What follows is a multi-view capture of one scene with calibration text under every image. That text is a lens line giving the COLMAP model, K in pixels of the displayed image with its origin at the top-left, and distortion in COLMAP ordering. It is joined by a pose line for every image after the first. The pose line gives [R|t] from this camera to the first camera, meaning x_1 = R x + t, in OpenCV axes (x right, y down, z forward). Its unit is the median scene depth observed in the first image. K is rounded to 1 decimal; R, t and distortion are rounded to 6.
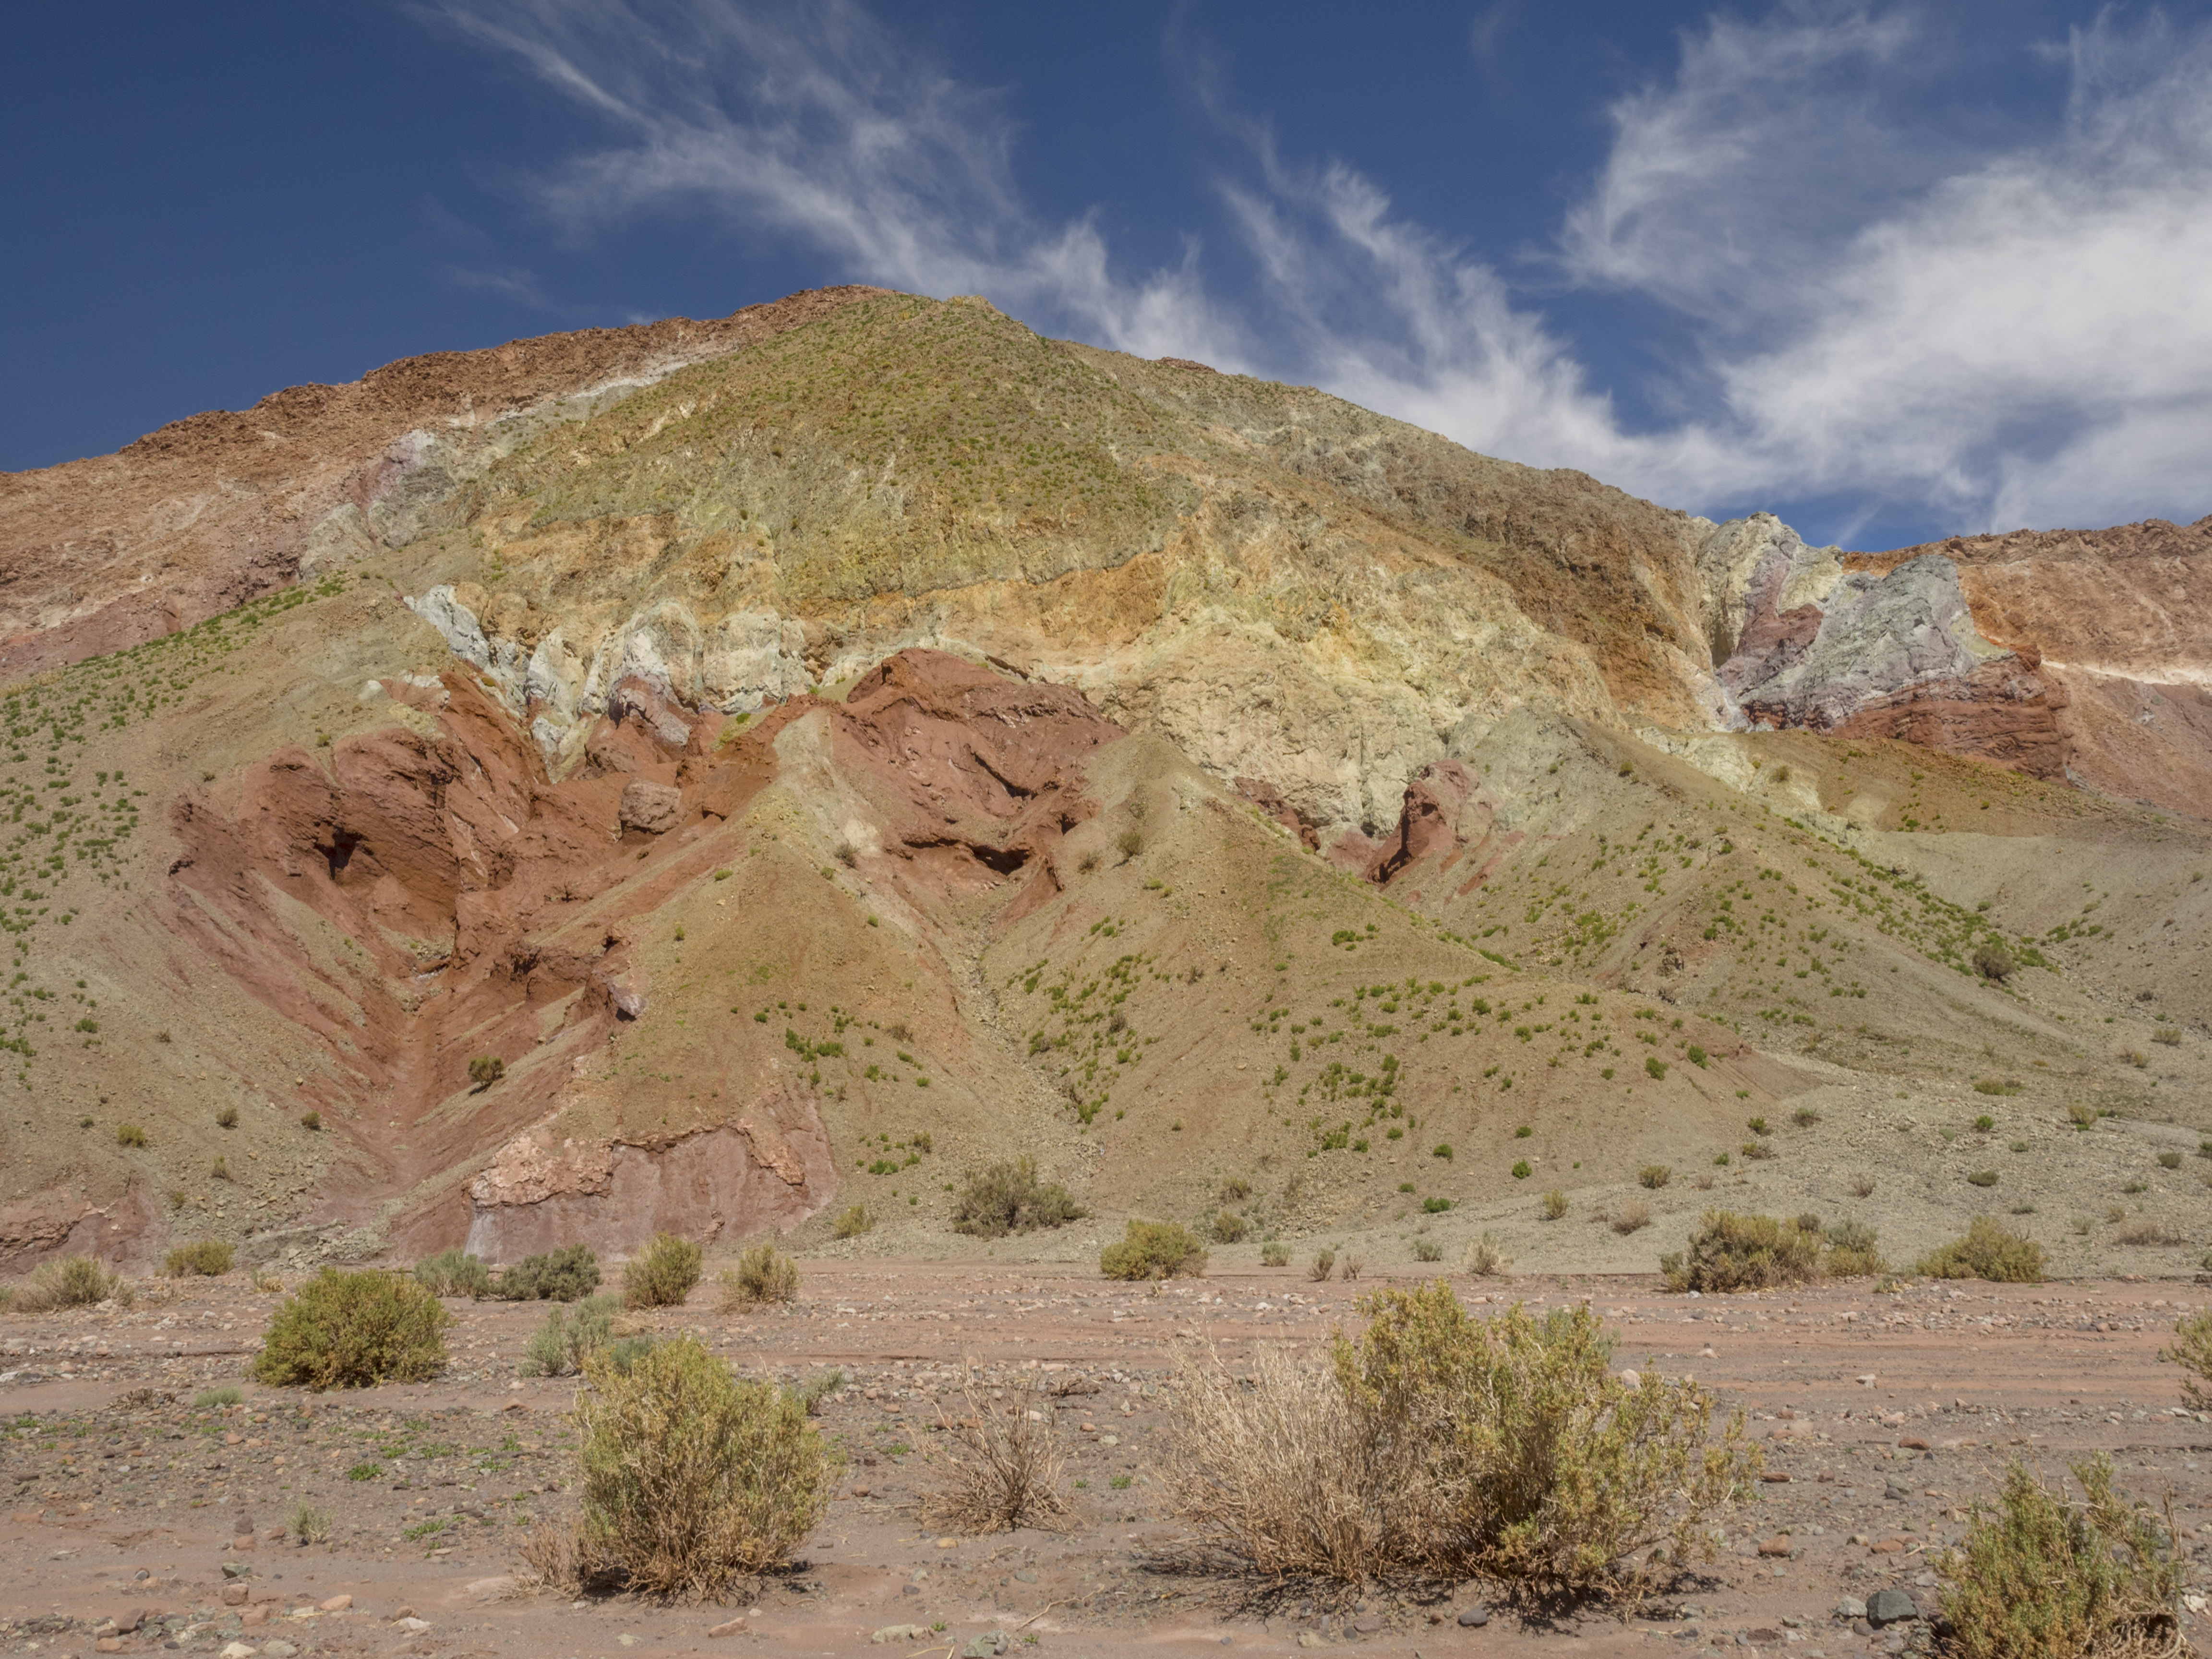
lens RADIAL K [[2141.7, 0, 1113.7], [0, 2141.7, 829.5], [0, 0, 1]] dist [0.000013, 0.000000]
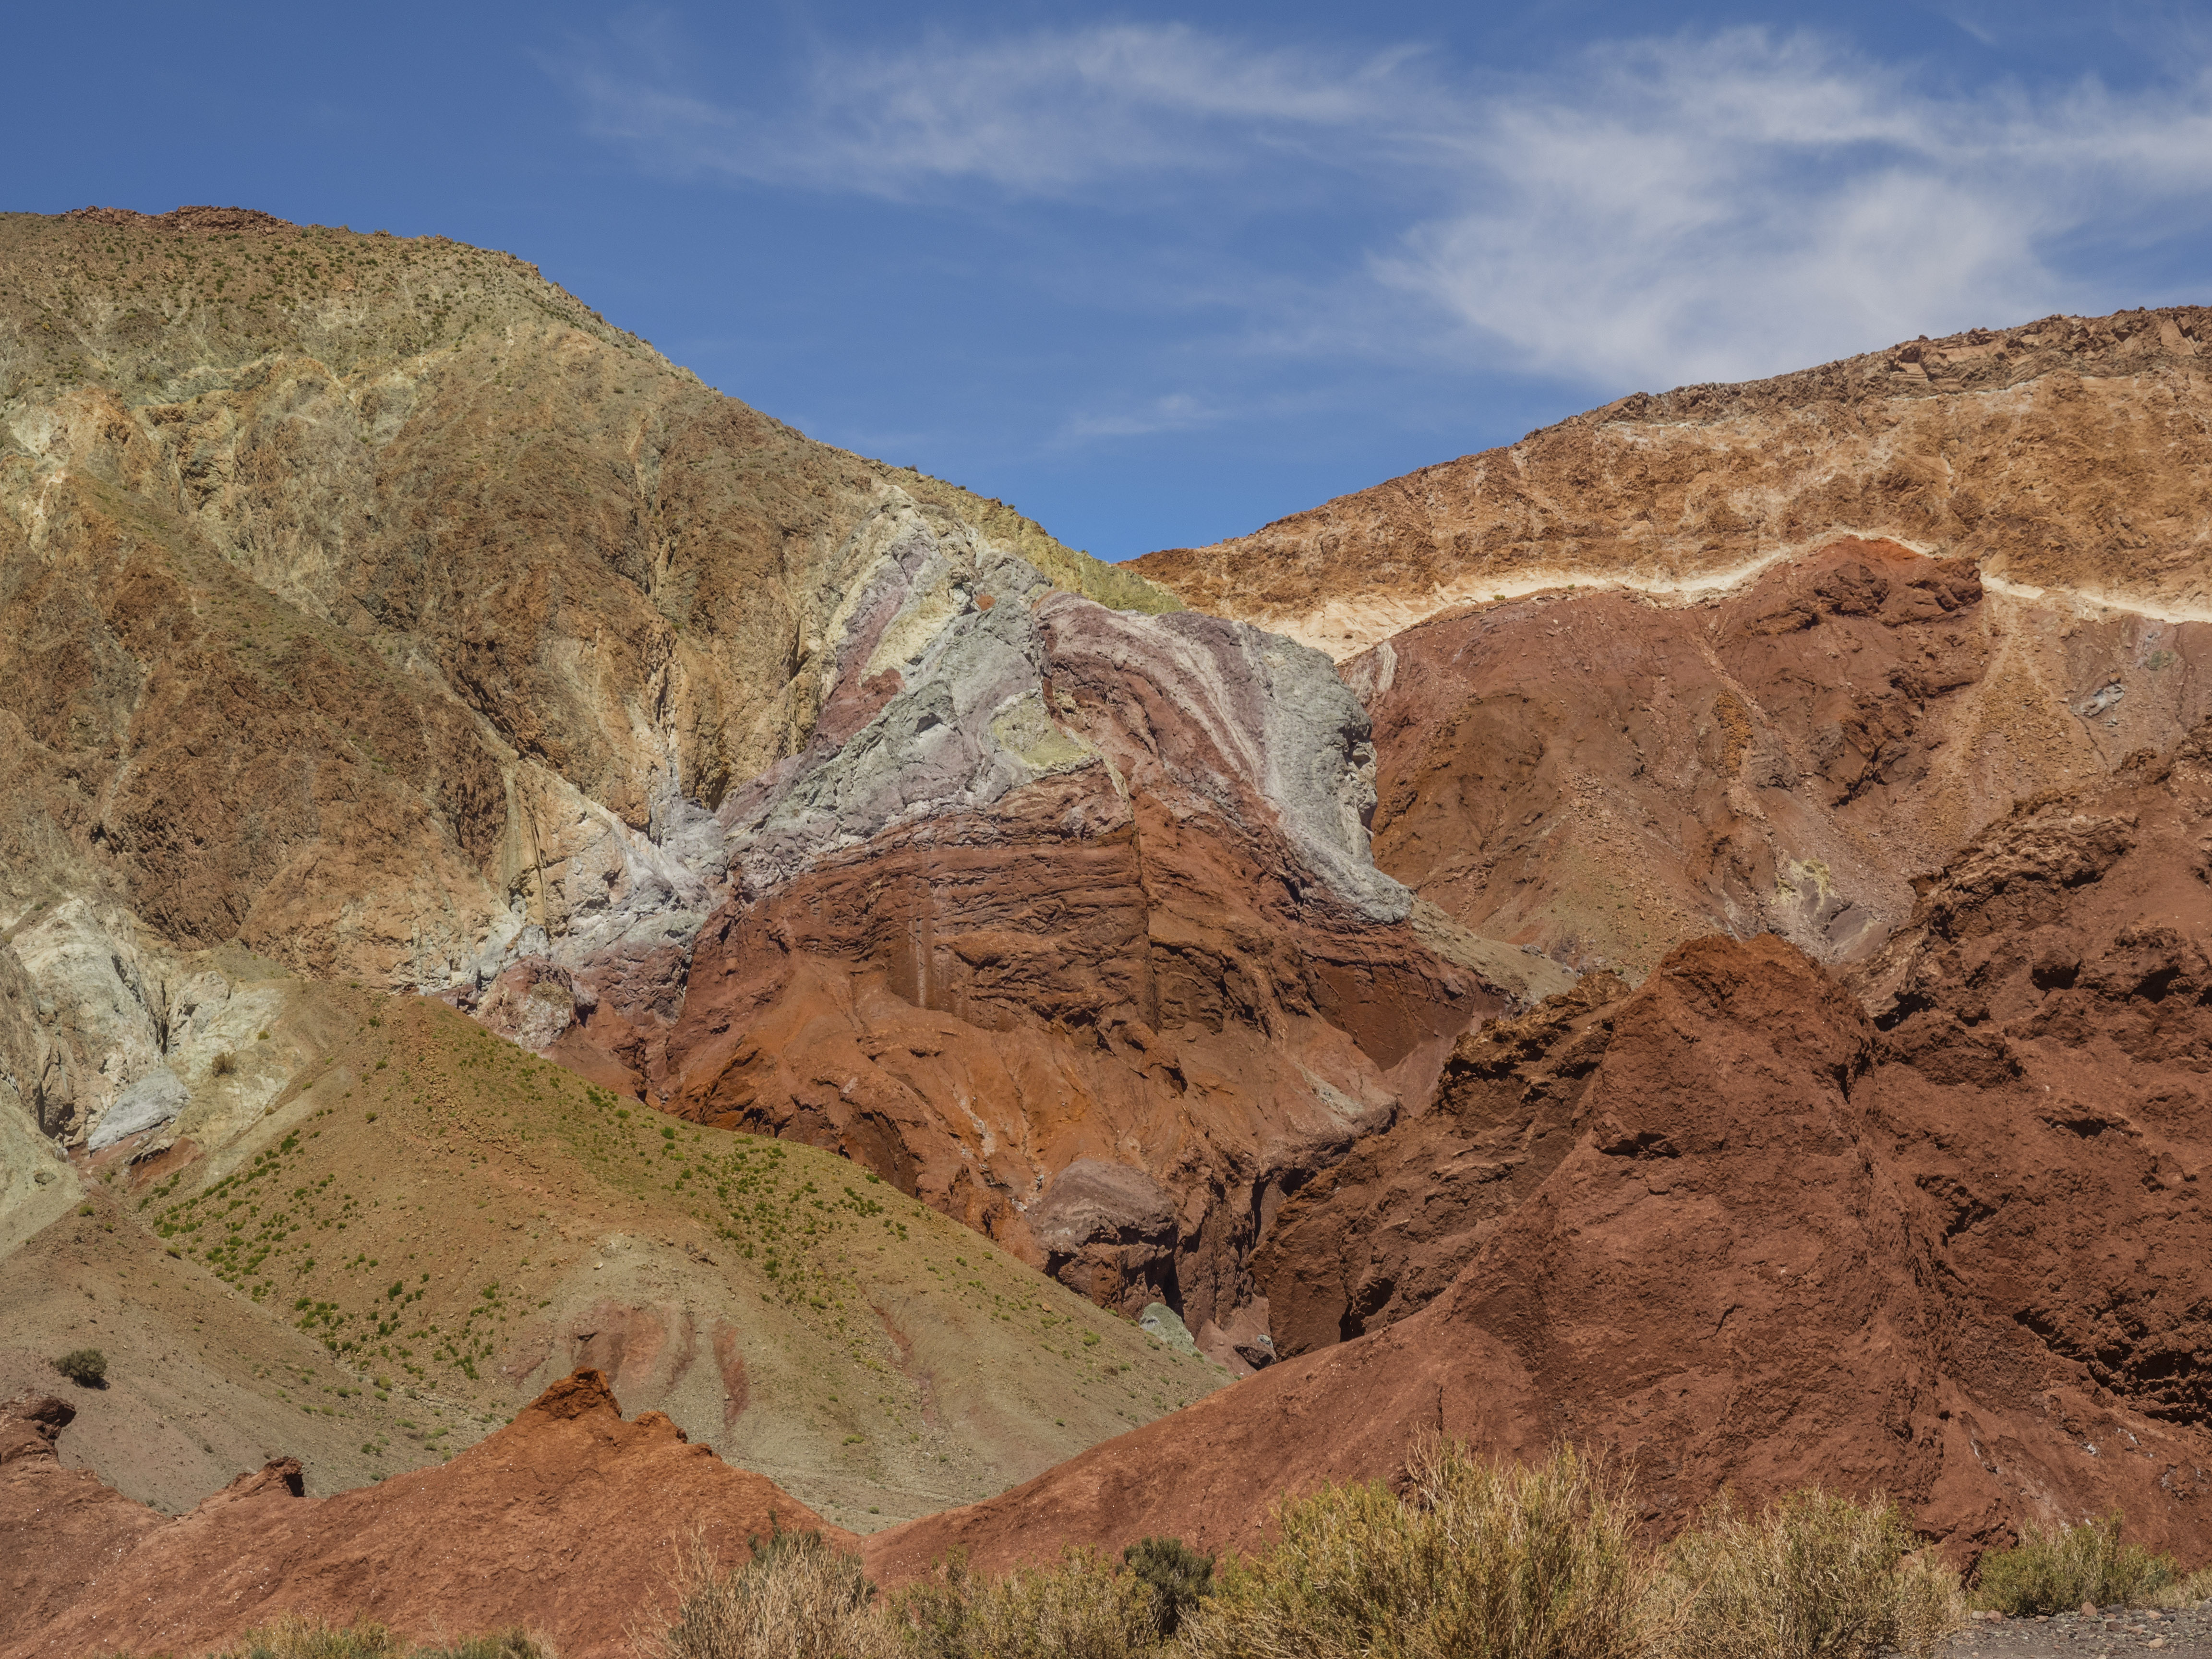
lens RADIAL K [[5150.9, 0, 1104.8], [0, 5150.9, 830.0], [0, 0, 1]] dist [-0.002062, 0.000000]
pose [[0.989588, -0.043895, -0.137074, 0.590249], [0.047911, 0.998510, 0.026136, -0.094577], [0.135722, -0.032431, 0.990216, -0.479077]]
